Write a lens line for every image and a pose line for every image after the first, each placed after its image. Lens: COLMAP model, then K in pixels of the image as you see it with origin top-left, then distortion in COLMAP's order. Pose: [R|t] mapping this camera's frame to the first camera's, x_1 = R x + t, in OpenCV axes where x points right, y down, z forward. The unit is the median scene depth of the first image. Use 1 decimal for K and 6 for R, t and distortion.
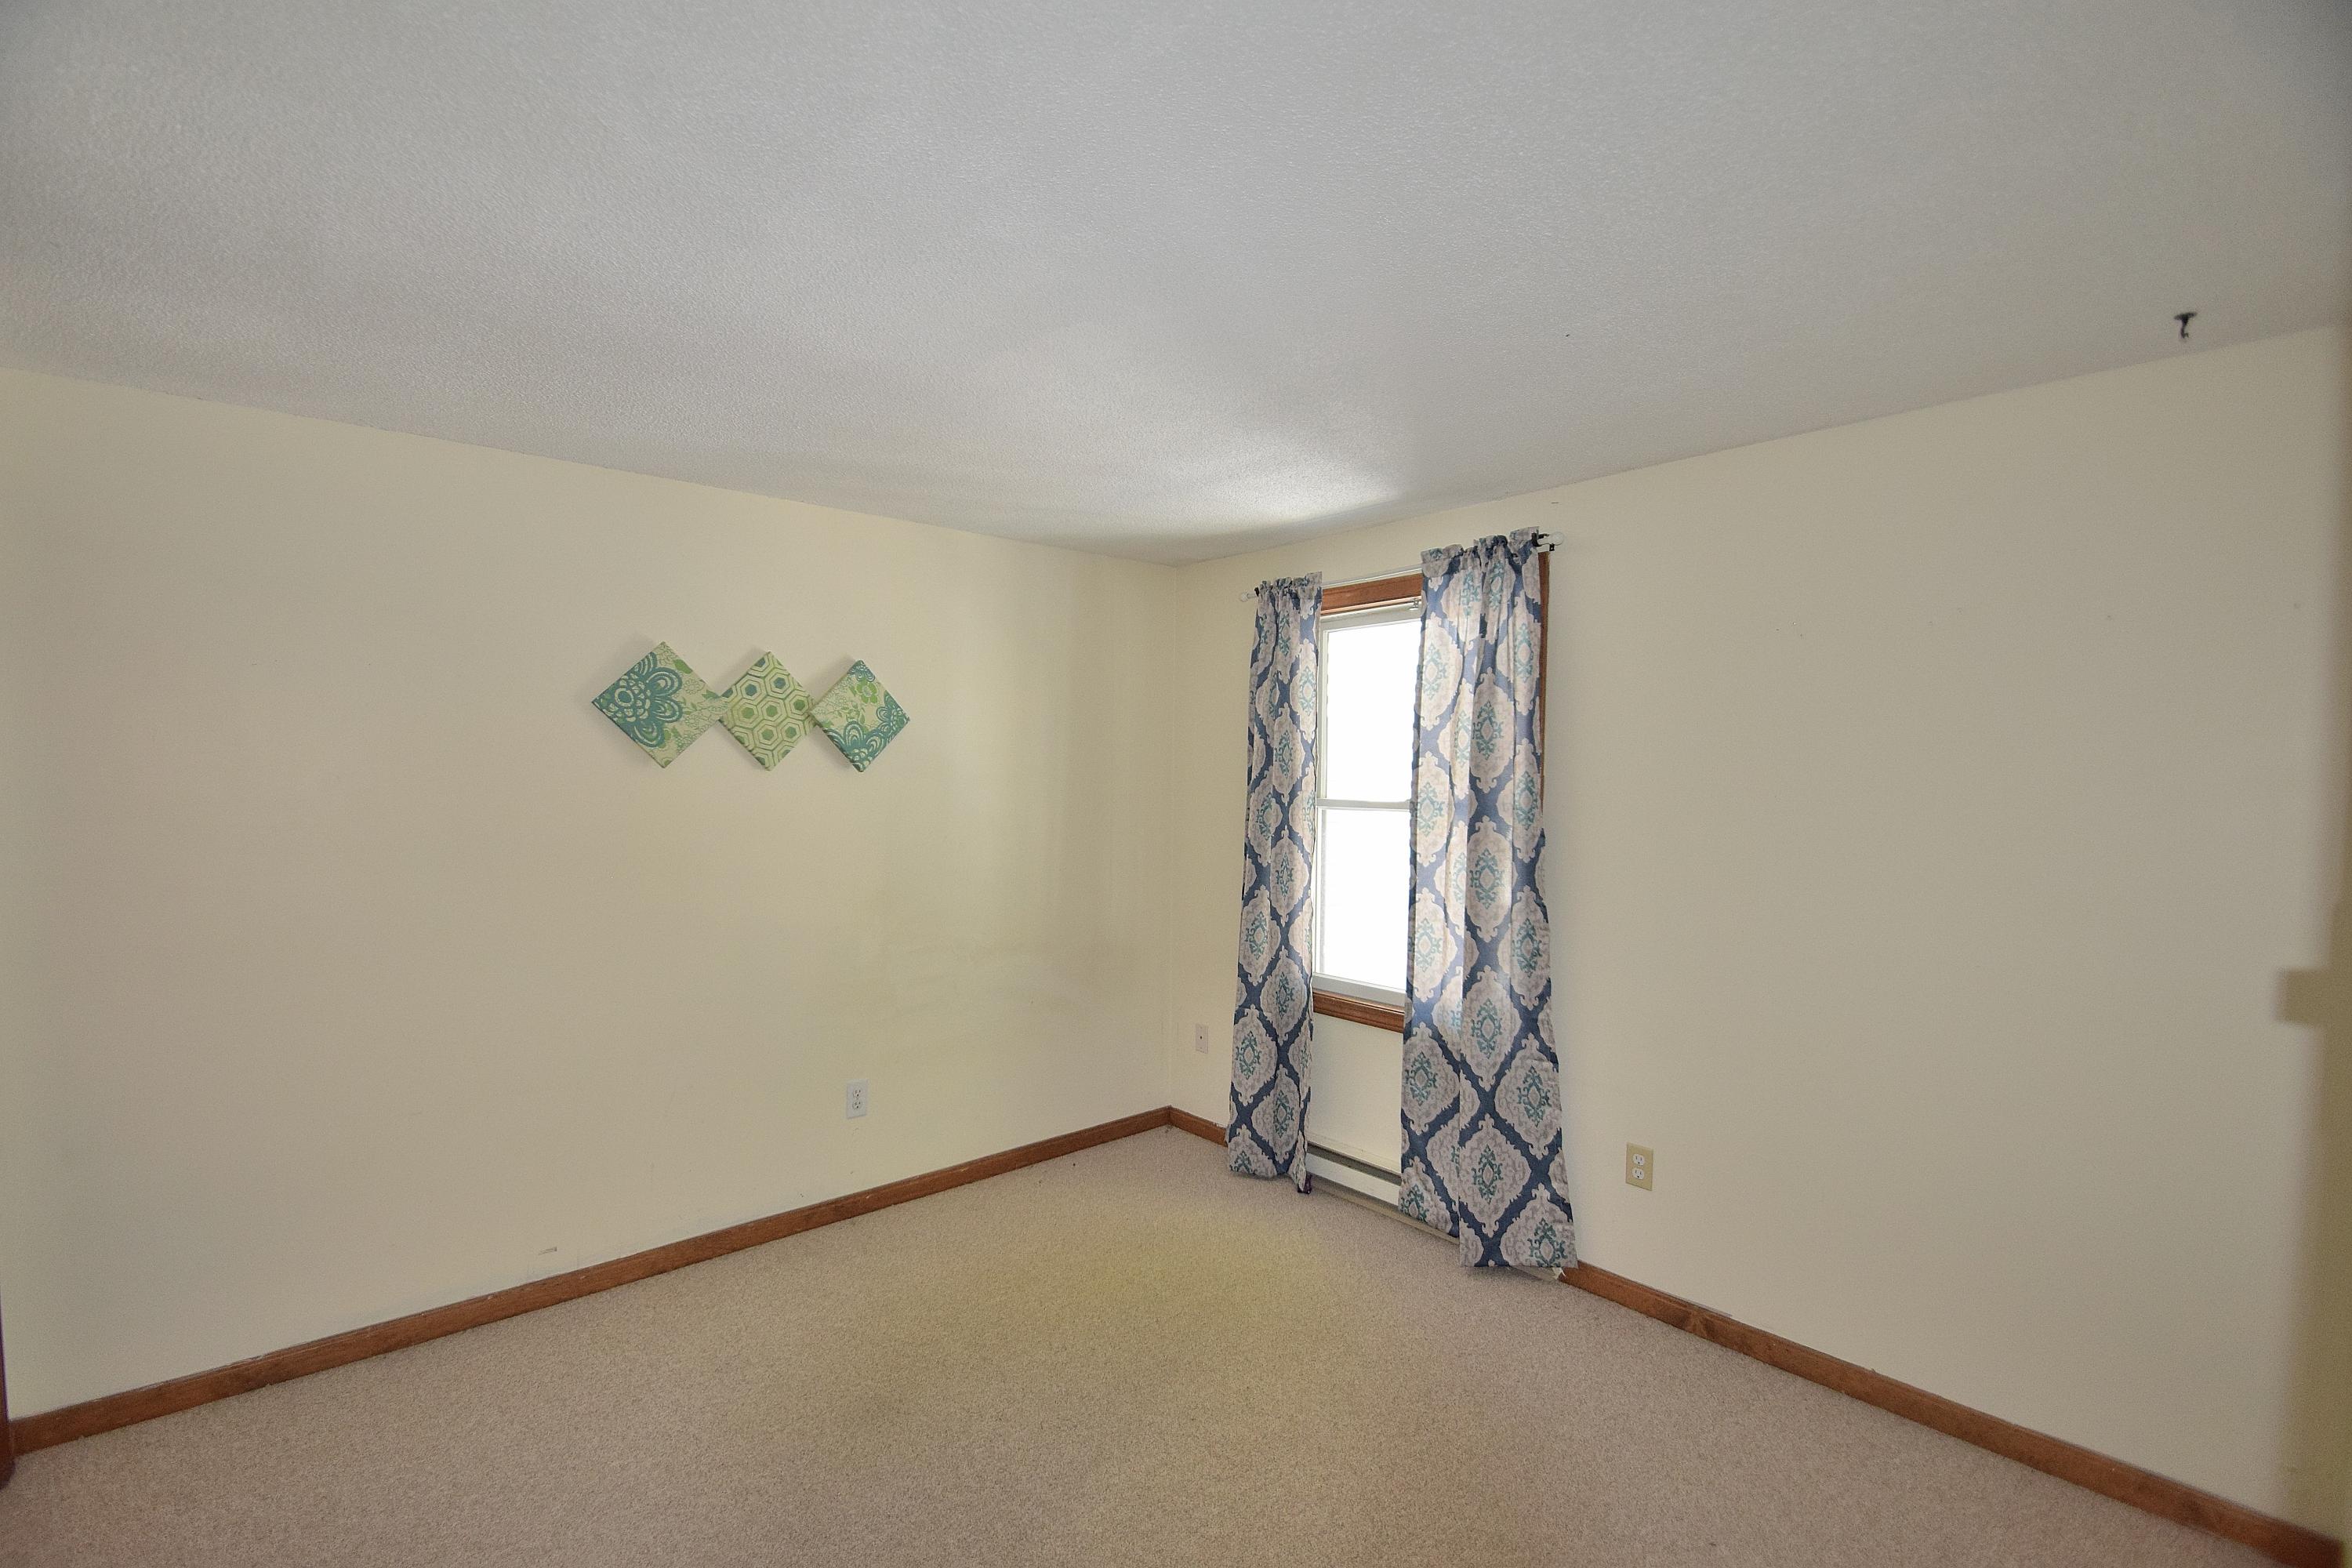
lens RADIAL K [[1029.3, 0, 1138.8], [0, 1029.3, 818.9], [0, 0, 1]] dist [0.014620, -0.016312]
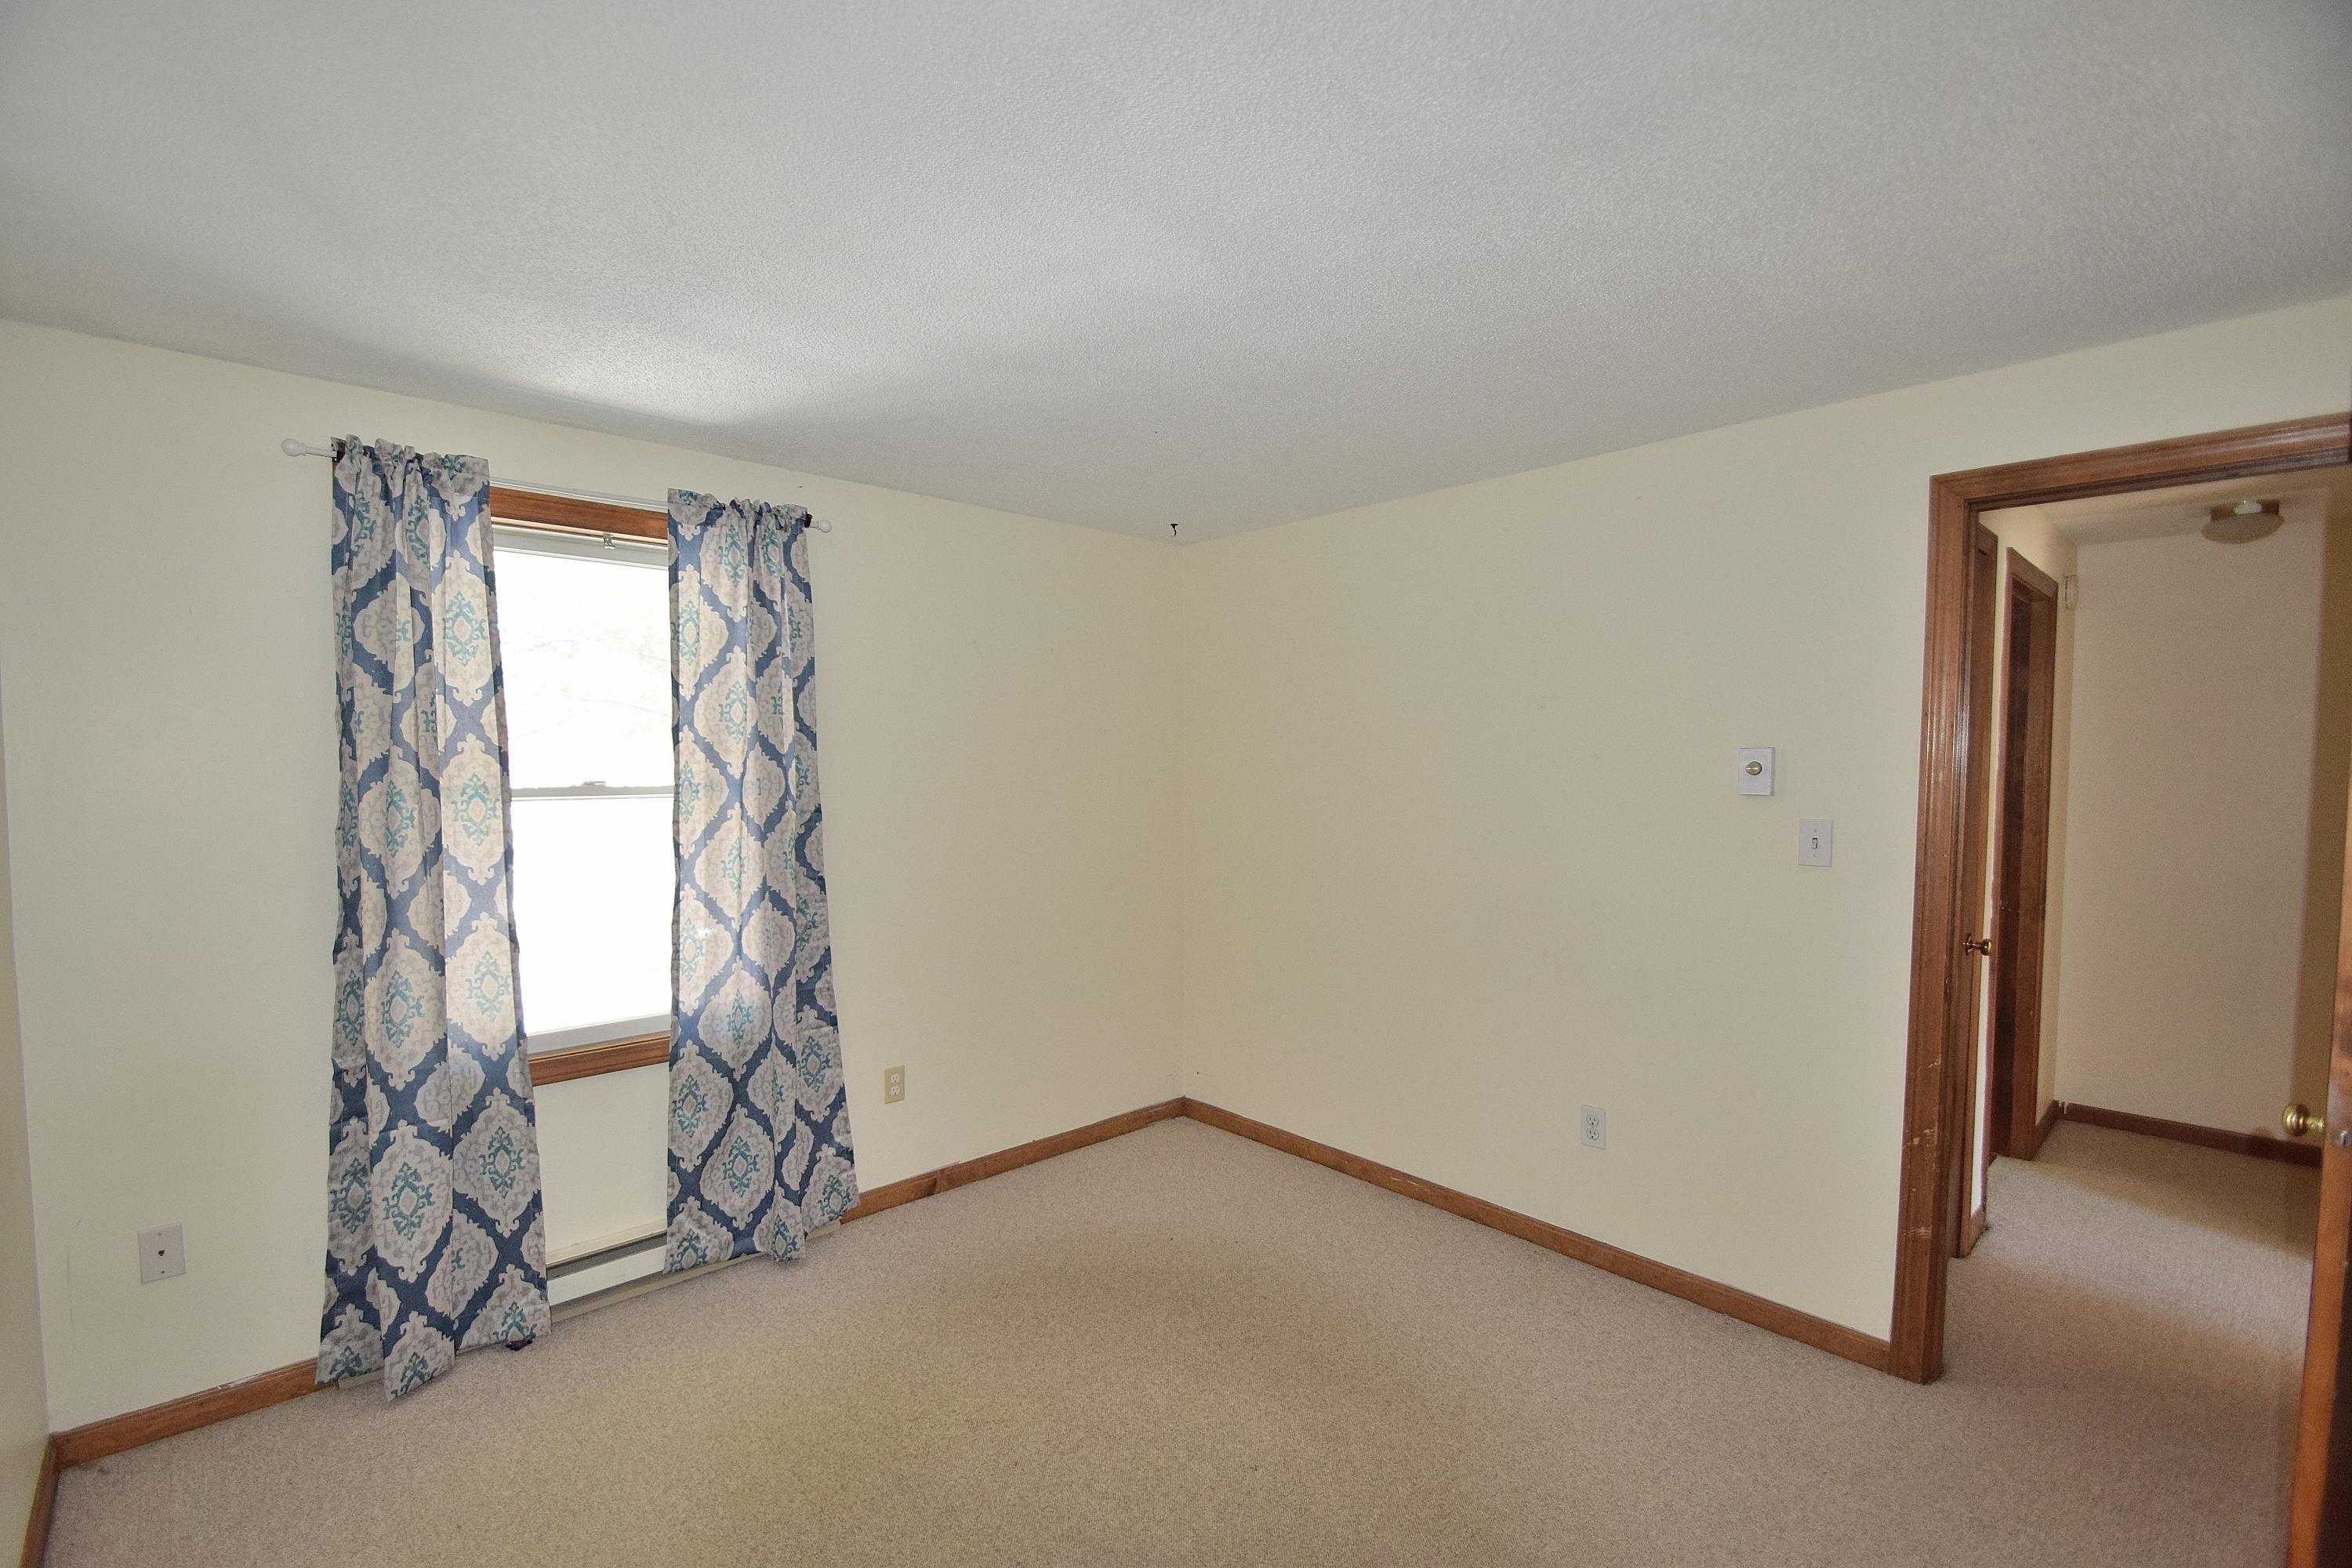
lens RADIAL K [[1029.3, 0, 1138.8], [0, 1029.3, 818.9], [0, 0, 1]] dist [0.014620, -0.016312]
pose [[-0.039987, -0.058400, 0.997492, -0.598098], [0.047094, 0.997071, 0.060263, -0.021033], [-0.998090, 0.049386, -0.037120, 0.654759]]
